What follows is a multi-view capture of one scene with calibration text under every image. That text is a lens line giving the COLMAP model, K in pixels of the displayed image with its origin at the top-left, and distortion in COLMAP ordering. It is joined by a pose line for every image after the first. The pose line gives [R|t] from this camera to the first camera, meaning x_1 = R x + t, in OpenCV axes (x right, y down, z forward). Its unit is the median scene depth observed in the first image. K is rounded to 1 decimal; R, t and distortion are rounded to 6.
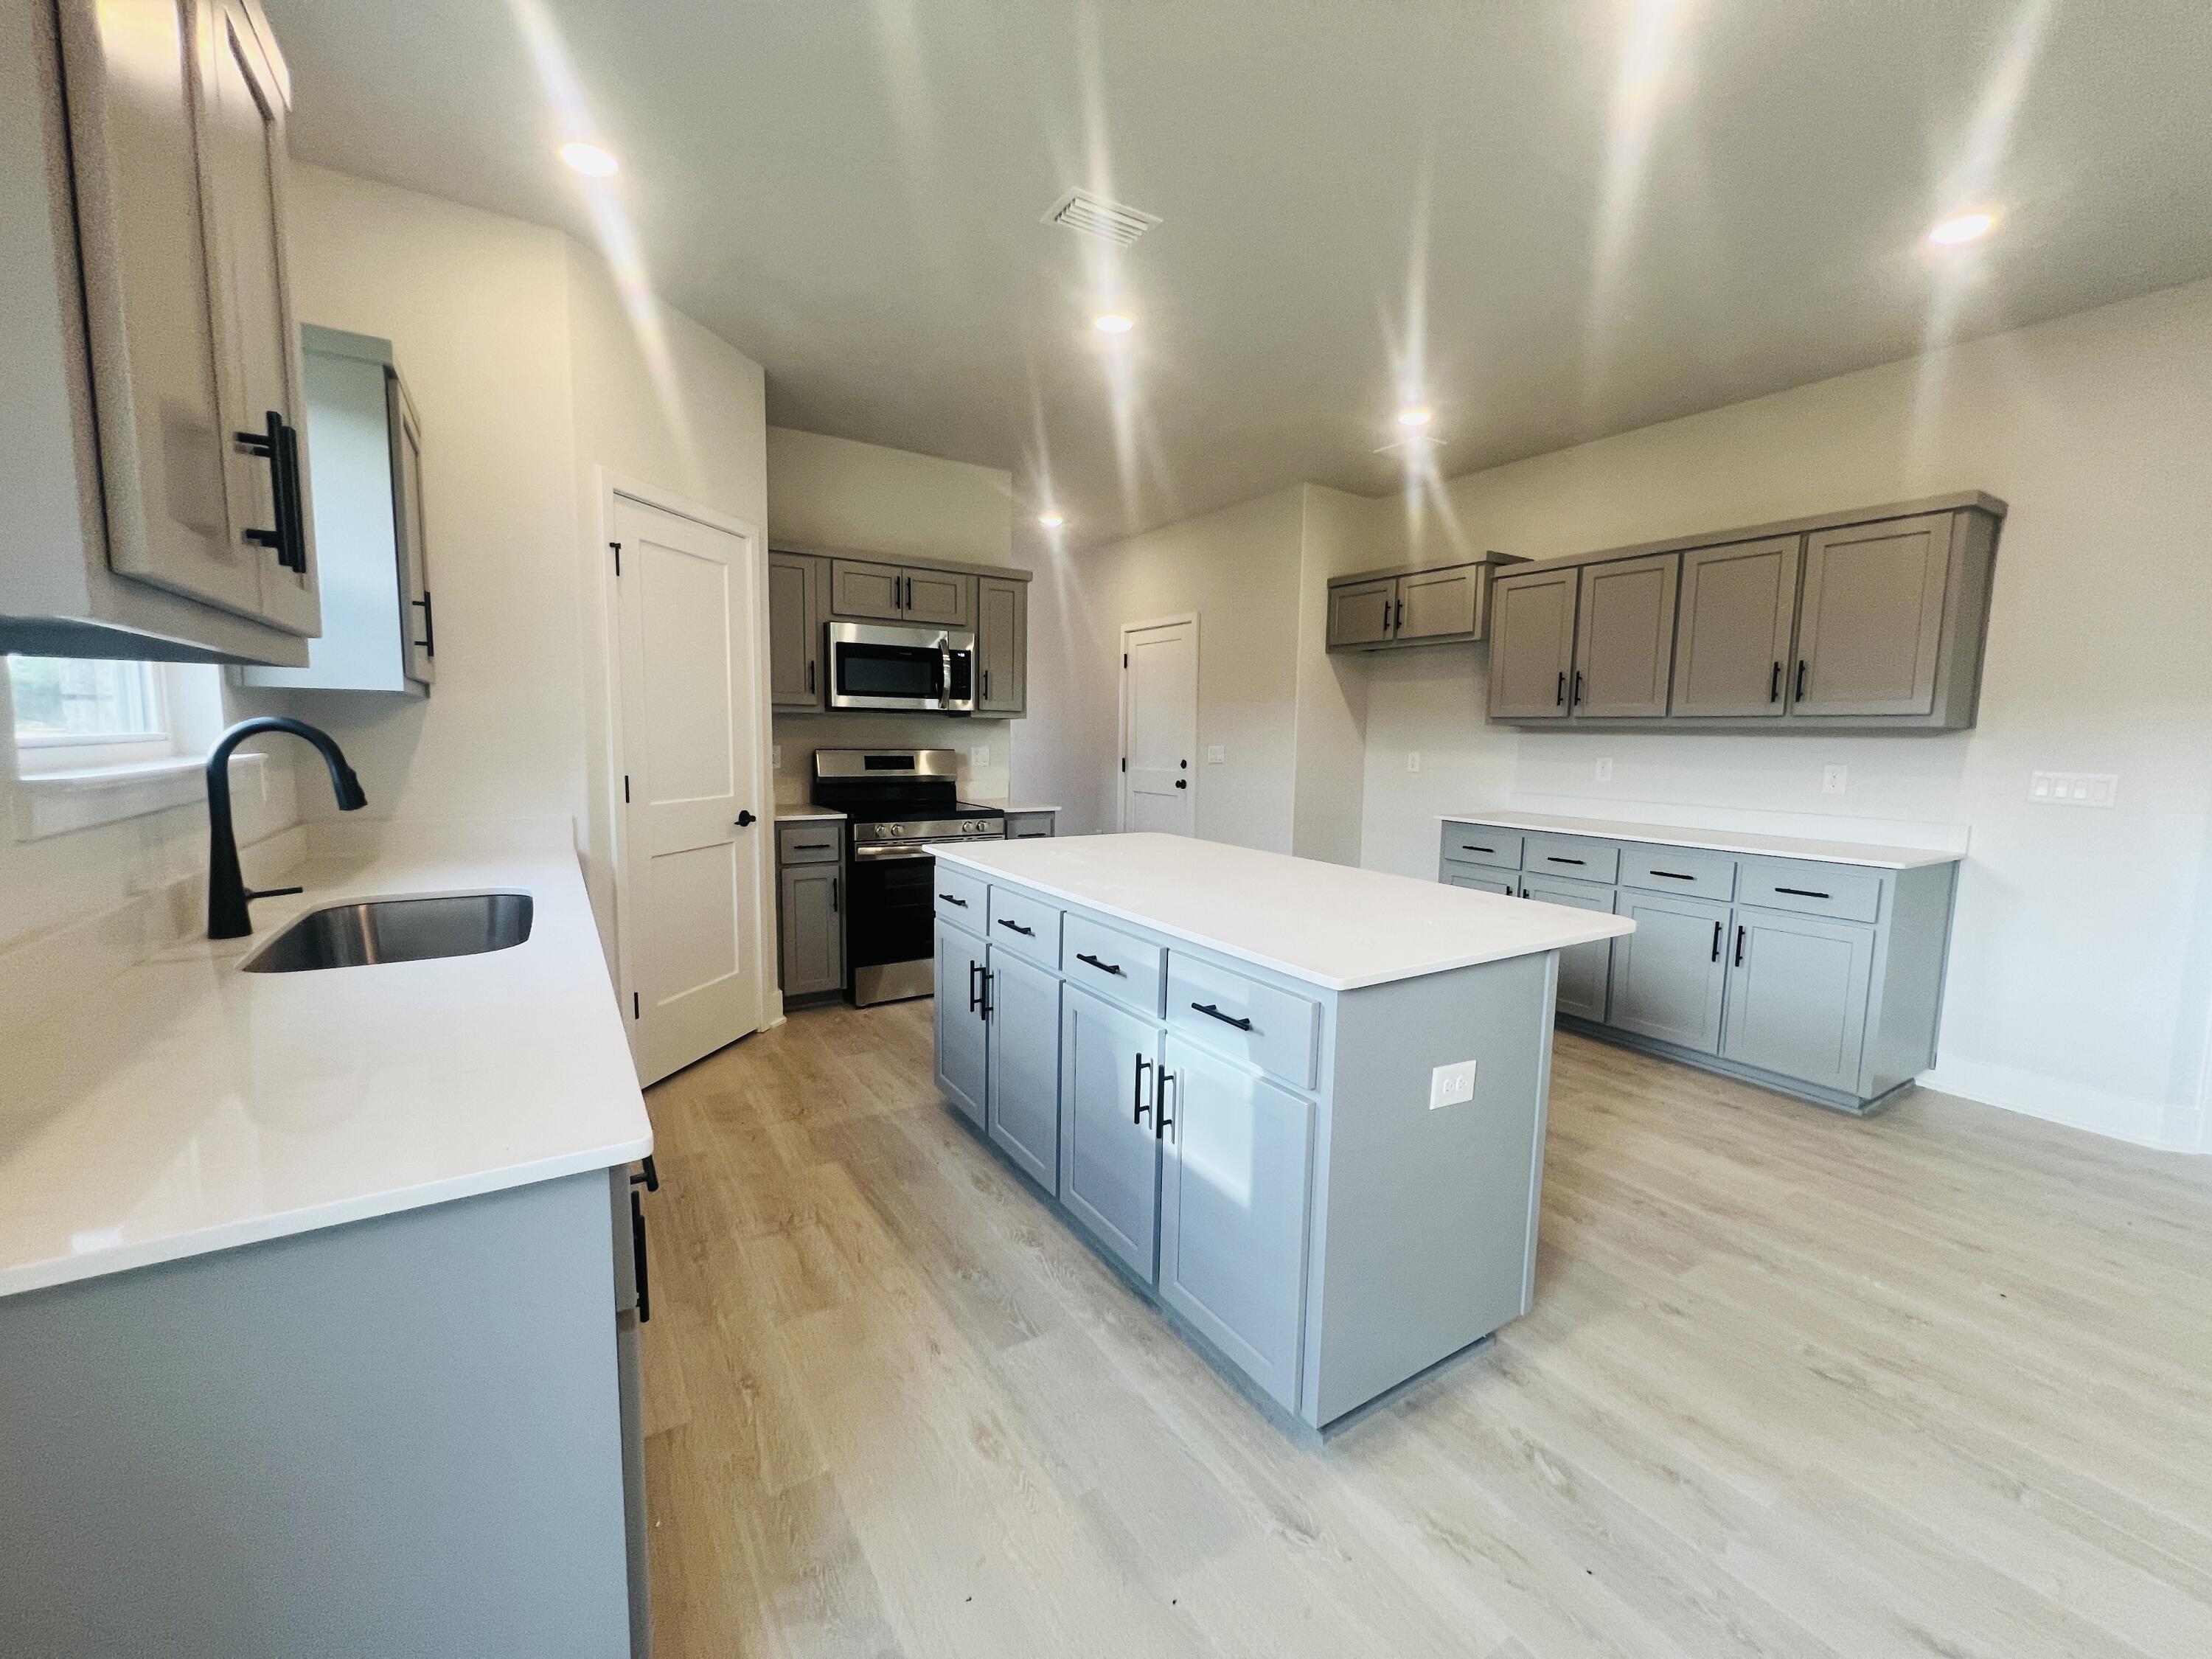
lens RADIAL K [[886.1, 0, 1096.6], [0, 886.1, 829.3], [0, 0, 1]] dist [-0.001323, 0.000079]
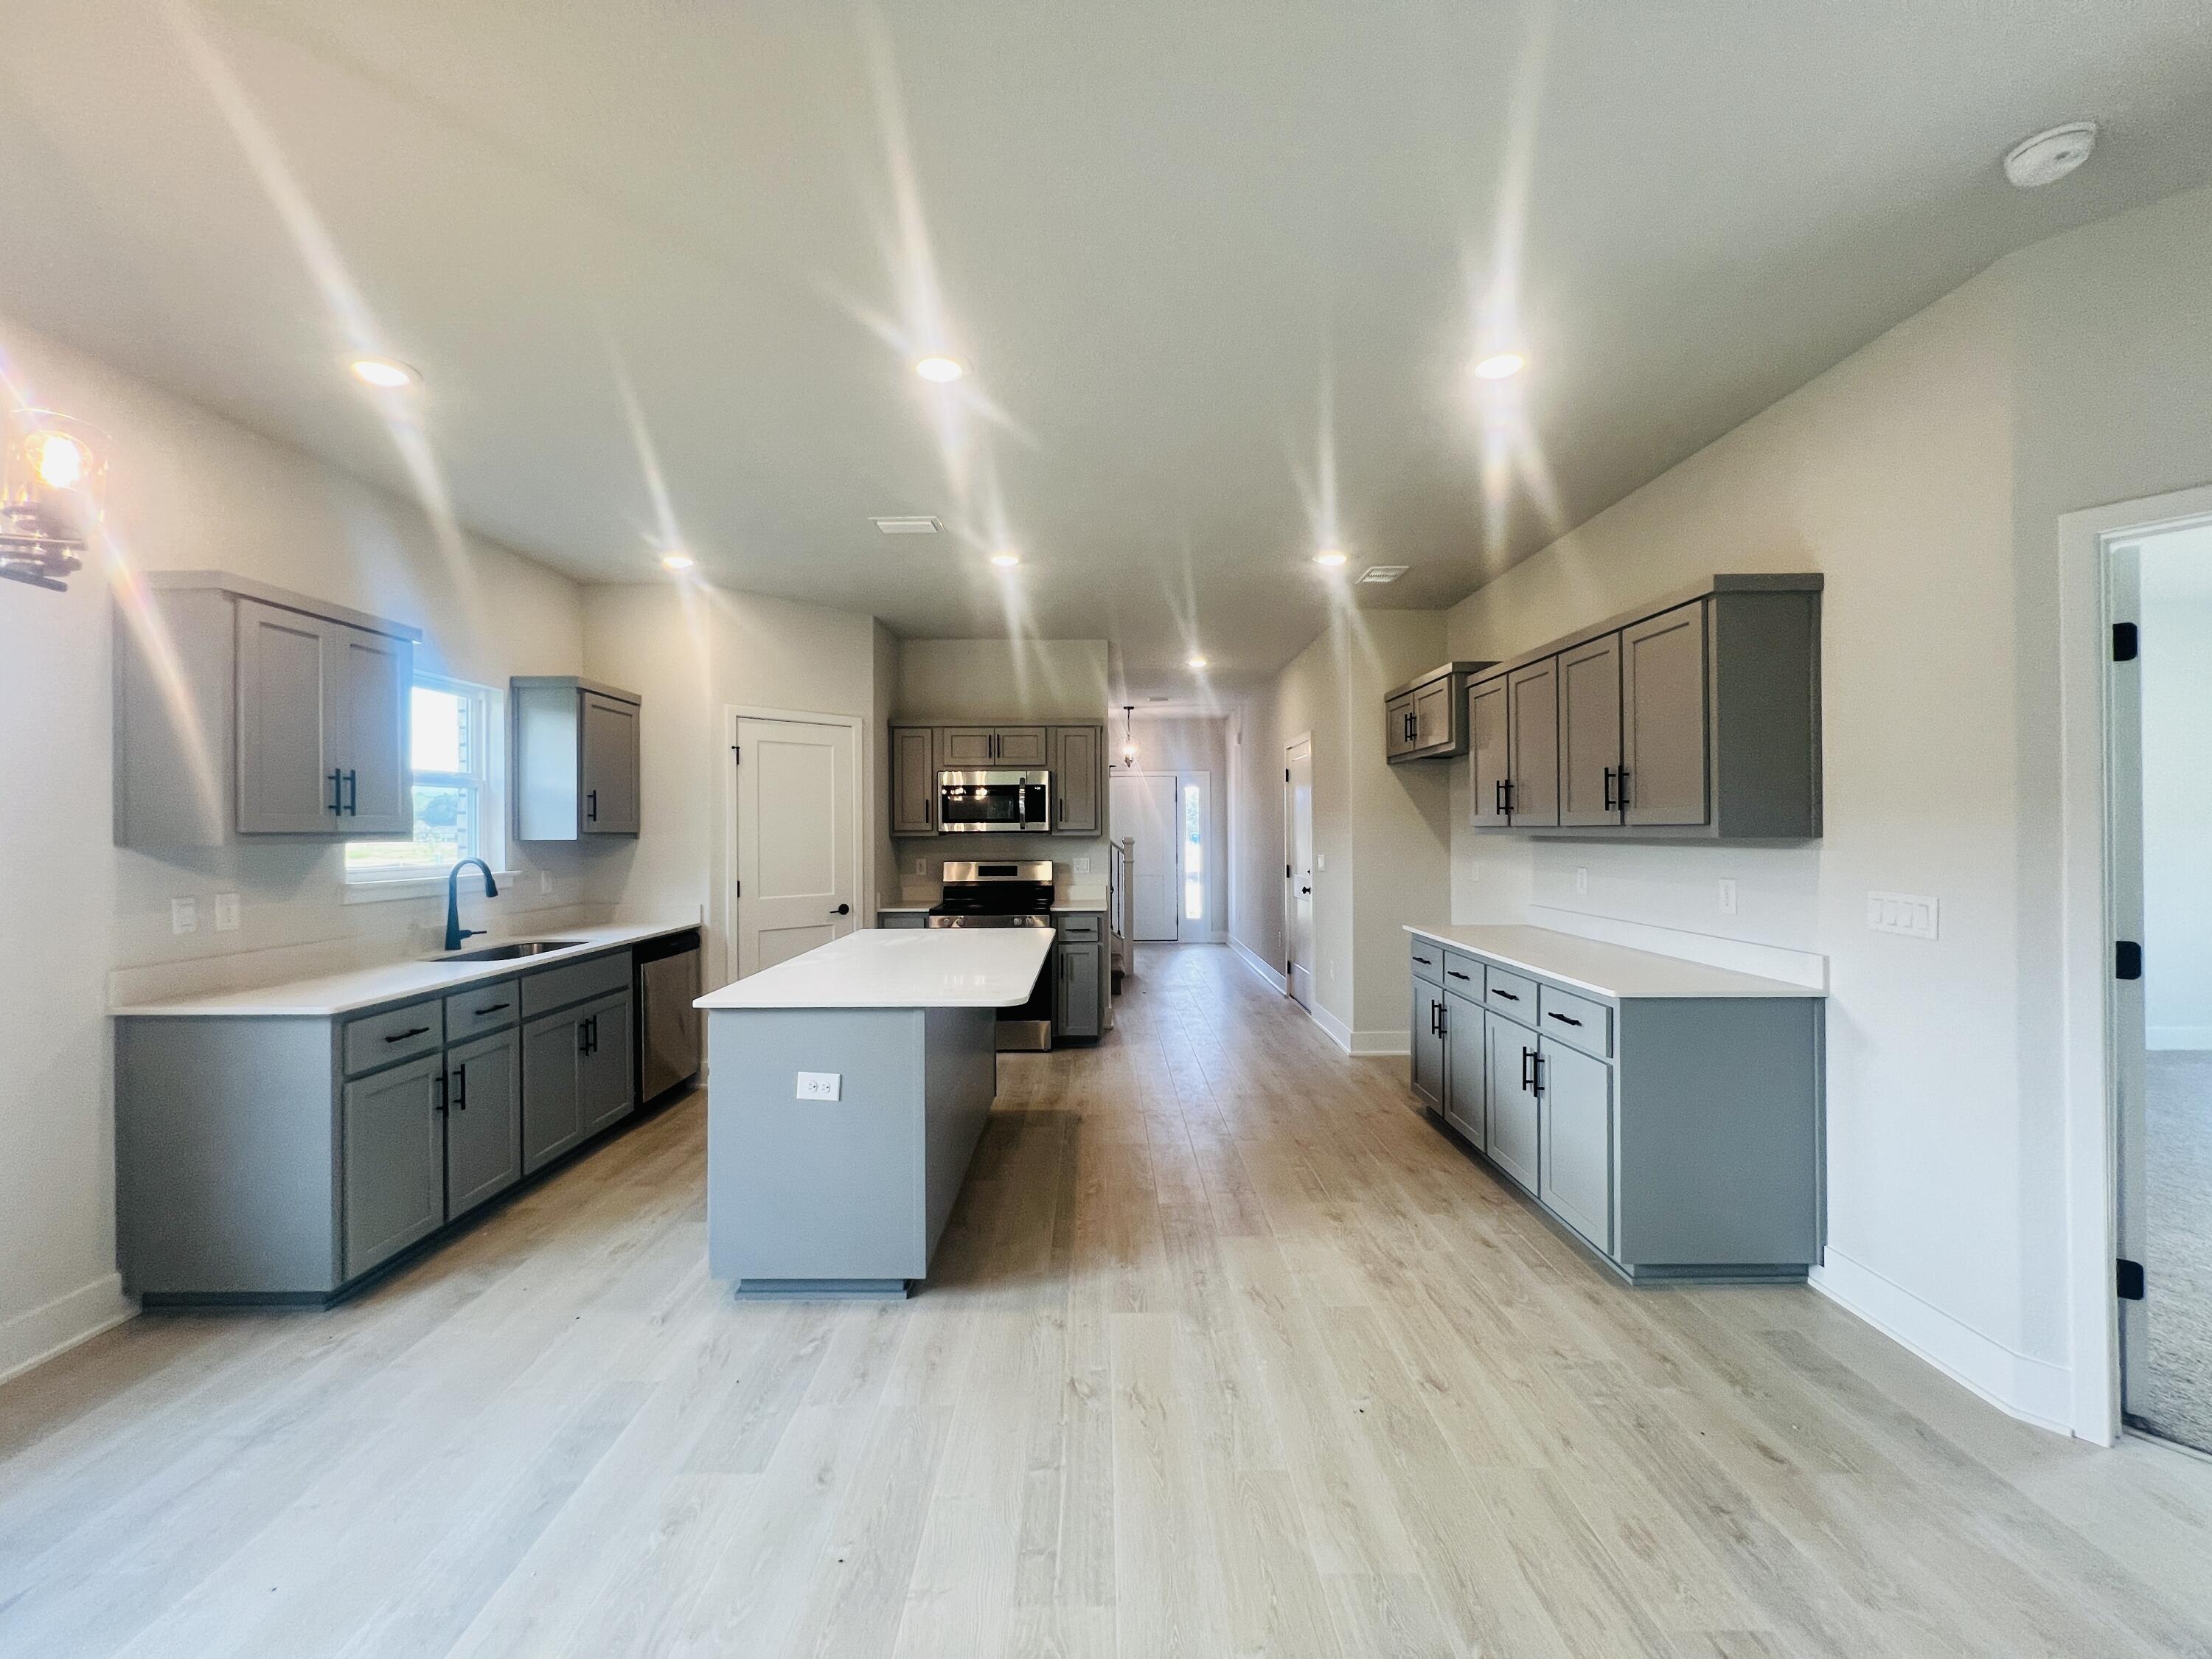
lens RADIAL K [[886.1, 0, 1096.4], [0, 886.1, 834.4], [0, 0, 1]] dist [-0.001323, 0.000079]
pose [[0.846372, -0.018651, -0.532265, 0.650460], [-0.038344, 0.994659, -0.095825, -0.009531], [0.531209, 0.101513, 0.841137, -0.038658]]
